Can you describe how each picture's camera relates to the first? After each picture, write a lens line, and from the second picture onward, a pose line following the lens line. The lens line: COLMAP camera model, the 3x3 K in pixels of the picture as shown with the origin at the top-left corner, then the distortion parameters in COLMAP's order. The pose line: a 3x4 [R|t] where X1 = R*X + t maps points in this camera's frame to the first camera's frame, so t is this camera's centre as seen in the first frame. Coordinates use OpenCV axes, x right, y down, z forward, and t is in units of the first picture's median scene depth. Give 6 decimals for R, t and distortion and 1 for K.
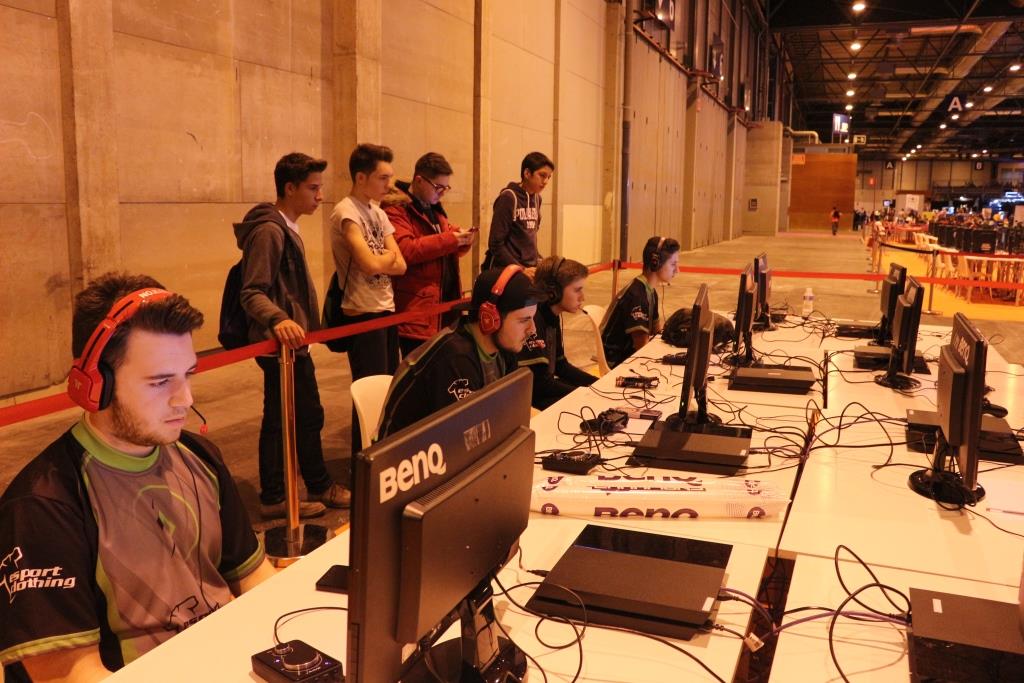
lens RADIAL K [[875.9, 0, 512.0], [0, 875.9, 341.5], [0, 0, 1]] dist [-0.188377, 0.172295]
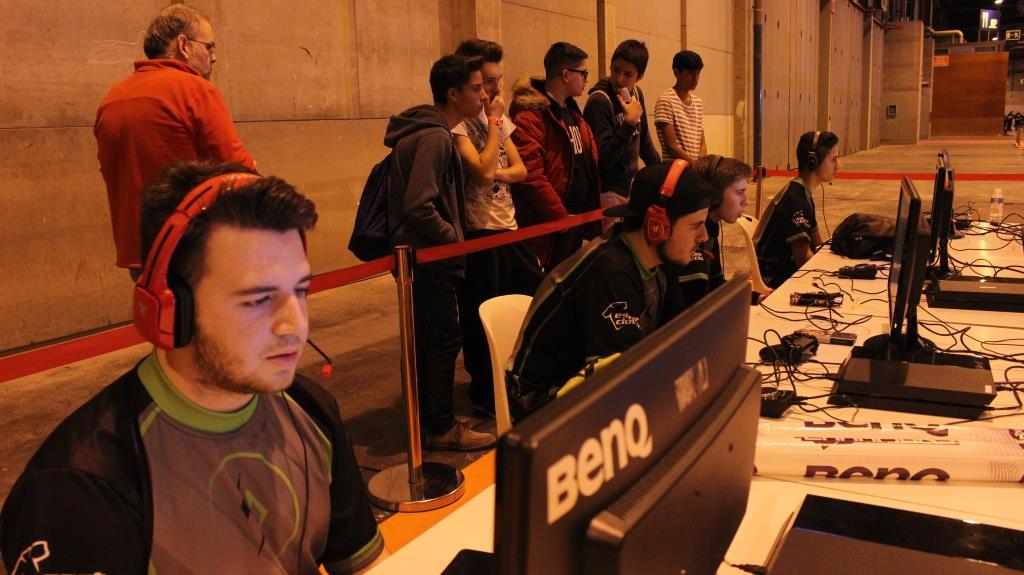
lens RADIAL K [[867.0, 0, 512.0], [0, 867.0, 287.5], [0, 0, 1]] dist [-0.123661, 0.003500]
pose [[0.990004, -0.013636, -0.140381, -0.031193], [0.017629, 0.999474, 0.027236, 0.008133], [0.139936, -0.029439, 0.989723, 0.151699]]
